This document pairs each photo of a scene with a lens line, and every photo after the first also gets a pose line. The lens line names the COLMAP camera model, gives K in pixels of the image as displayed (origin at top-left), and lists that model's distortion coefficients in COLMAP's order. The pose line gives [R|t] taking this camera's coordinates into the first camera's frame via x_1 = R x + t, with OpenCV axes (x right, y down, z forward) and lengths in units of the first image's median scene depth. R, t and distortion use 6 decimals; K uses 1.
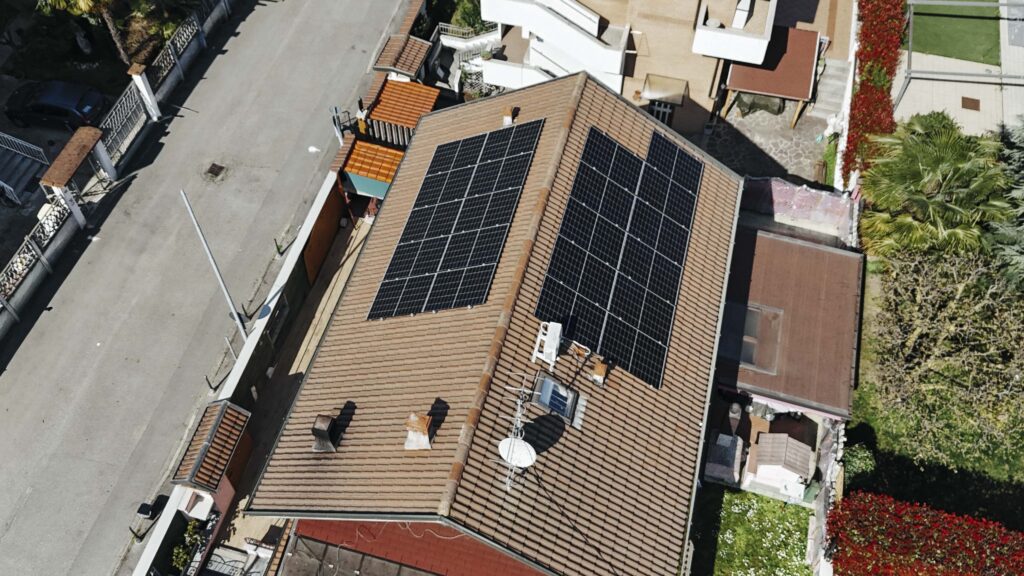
lens RADIAL K [[944.9, 0, 512.0], [0, 944.9, 288.0], [0, 0, 1]] dist [0.008308, 0.001031]
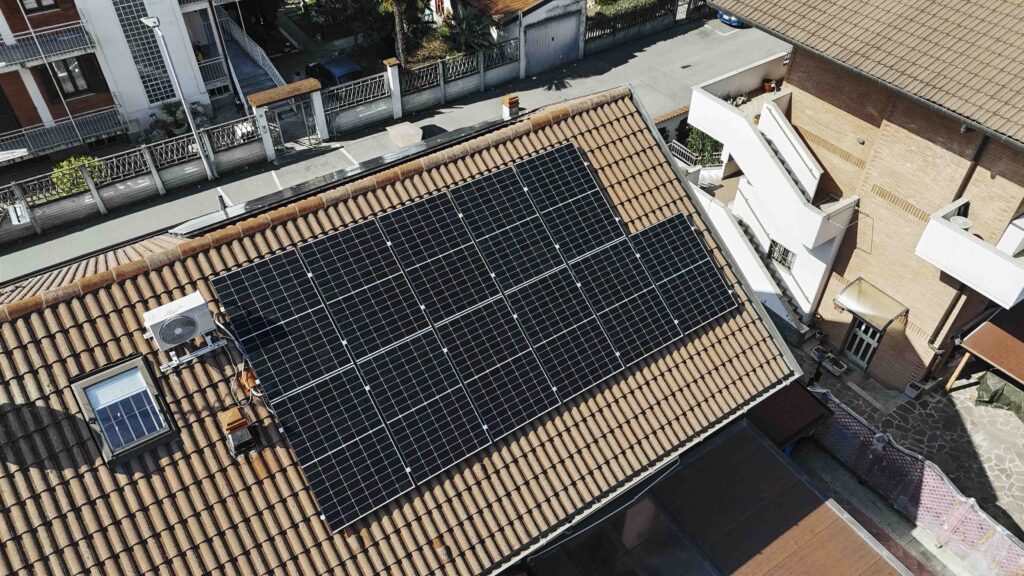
lens RADIAL K [[741.8, 0, 511.0], [0, 741.8, 312.9], [0, 0, 1]] dist [-0.002936, -0.002667]
pose [[0.749182, 0.457503, -0.478976, 0.231160], [-0.549842, 0.832767, -0.064592, -0.014716], [0.369324, 0.311753, 0.875448, 0.400516]]
